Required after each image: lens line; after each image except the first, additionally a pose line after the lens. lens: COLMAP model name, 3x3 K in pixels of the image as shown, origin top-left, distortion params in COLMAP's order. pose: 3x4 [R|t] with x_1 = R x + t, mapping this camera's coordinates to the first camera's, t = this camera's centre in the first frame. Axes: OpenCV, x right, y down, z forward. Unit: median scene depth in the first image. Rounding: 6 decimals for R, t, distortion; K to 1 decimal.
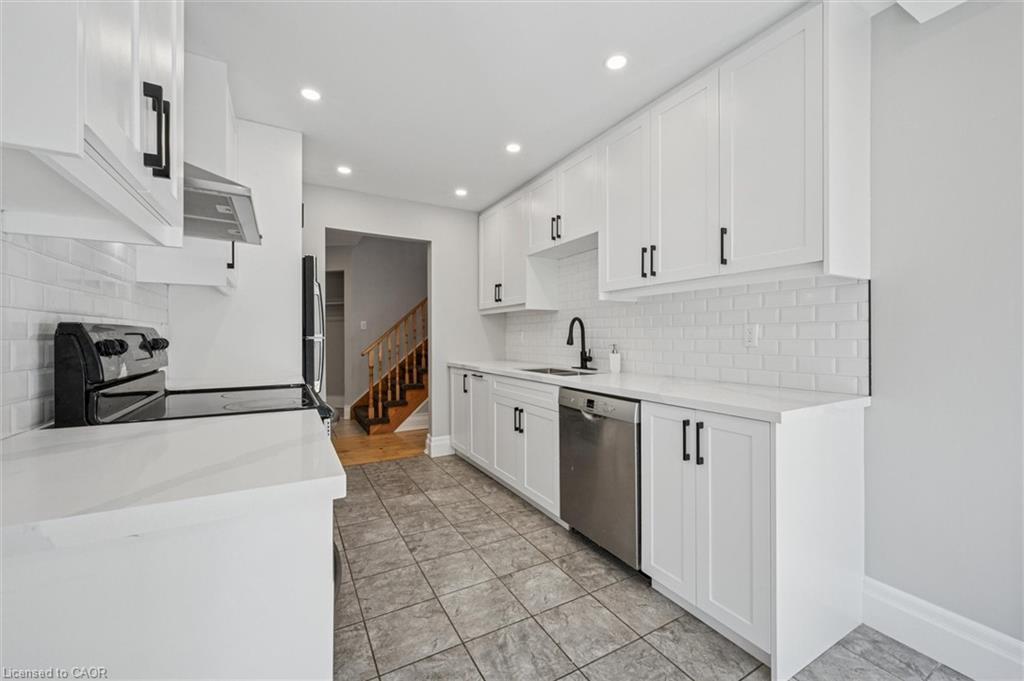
lens RADIAL K [[399.3, 0, 513.3], [0, 399.3, 336.9], [0, 0, 1]] dist [0.000485, 0.000116]
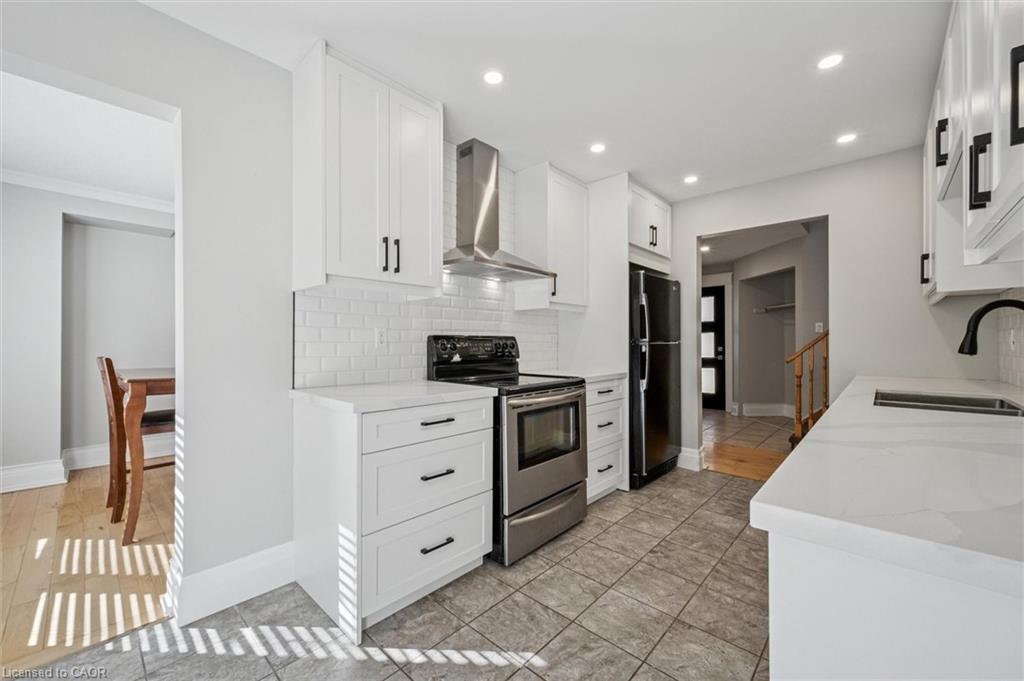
lens RADIAL K [[403.8, 0, 520.4], [0, 403.8, 341.5], [0, 0, 1]] dist [-0.001524, -0.000105]
pose [[0.320925, -0.004011, -0.947096, 0.596616], [0.002983, 0.999990, -0.003225, 0.004468], [0.947100, -0.001790, 0.320934, 0.350324]]
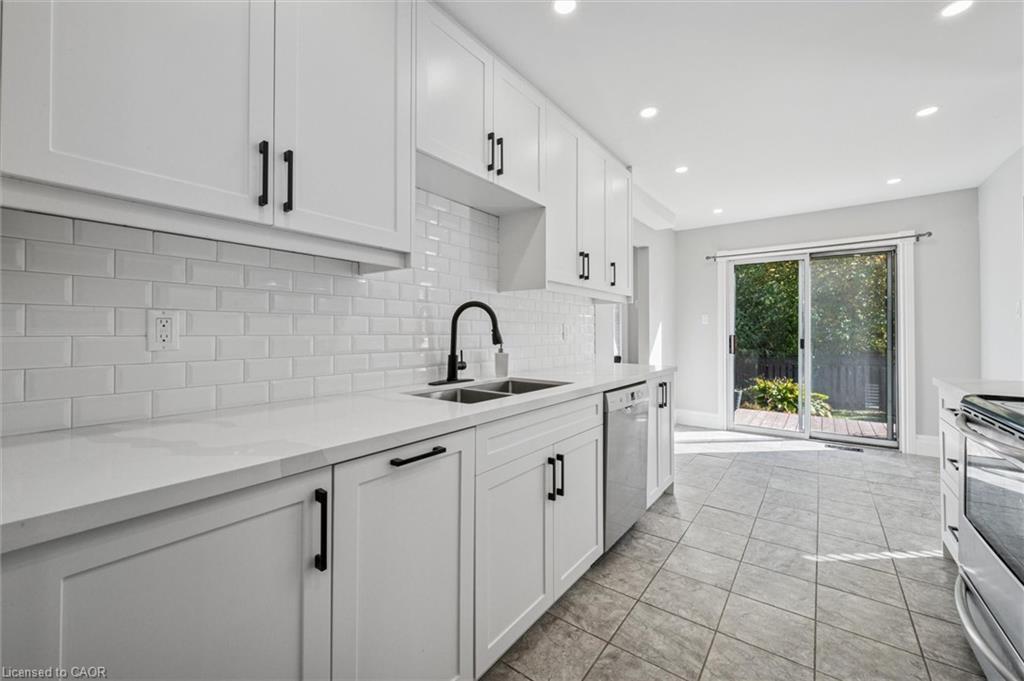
lens RADIAL K [[412.9, 0, 511.4], [0, 412.9, 326.2], [0, 0, 1]] dist [-0.001011, 0.004951]
pose [[-0.398999, 0.006630, 0.916928, -0.633851], [-0.007584, 0.999916, -0.010530, -0.005110], [-0.916920, -0.011155, -0.398915, 1.626524]]
